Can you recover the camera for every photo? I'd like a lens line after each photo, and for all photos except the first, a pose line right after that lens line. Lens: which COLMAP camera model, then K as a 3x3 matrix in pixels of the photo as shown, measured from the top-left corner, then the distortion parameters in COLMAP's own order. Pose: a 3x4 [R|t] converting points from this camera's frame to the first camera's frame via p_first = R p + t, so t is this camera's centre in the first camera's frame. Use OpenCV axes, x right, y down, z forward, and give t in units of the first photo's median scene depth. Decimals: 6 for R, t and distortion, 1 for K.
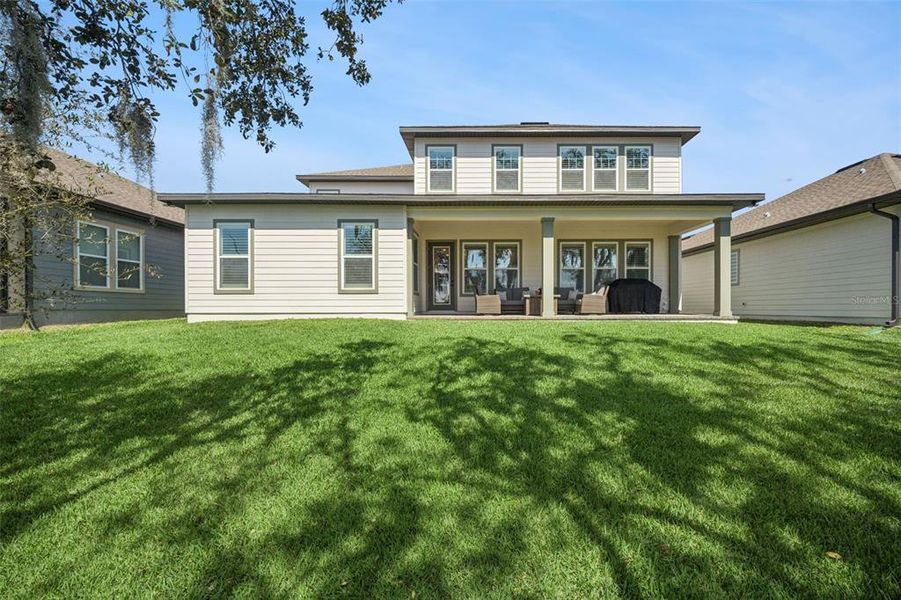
lens RADIAL K [[353.7, 0, 404.8], [0, 353.7, 300.5], [0, 0, 1]] dist [0.011945, 0.000069]
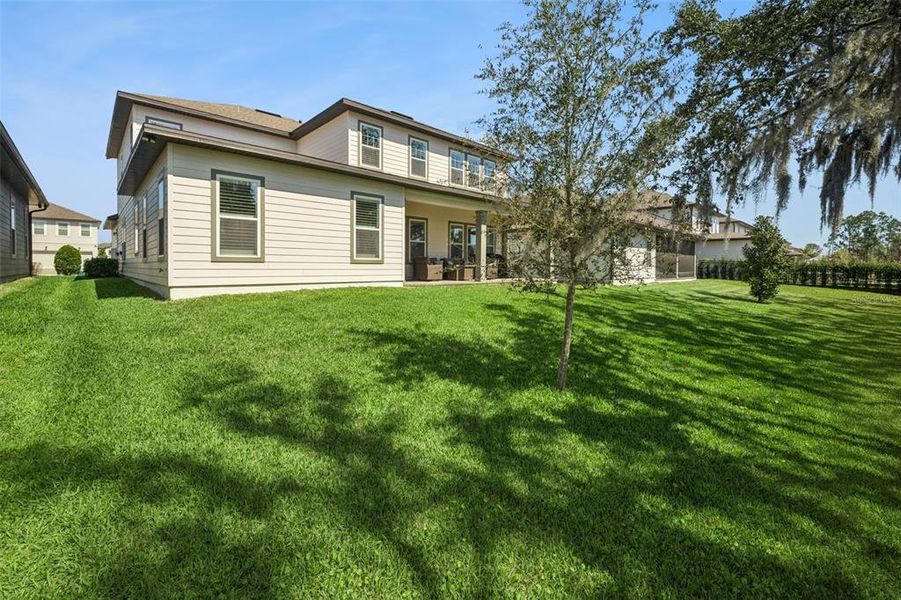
lens RADIAL K [[374.9, 0, 447.7], [0, 374.9, 295.2], [0, 0, 1]] dist [0.000420, 0.000146]
pose [[0.725198, -0.048395, 0.686837, -0.739034], [0.001698, 0.997650, 0.068502, -0.000119], [-0.688538, -0.048512, 0.723576, 0.001464]]
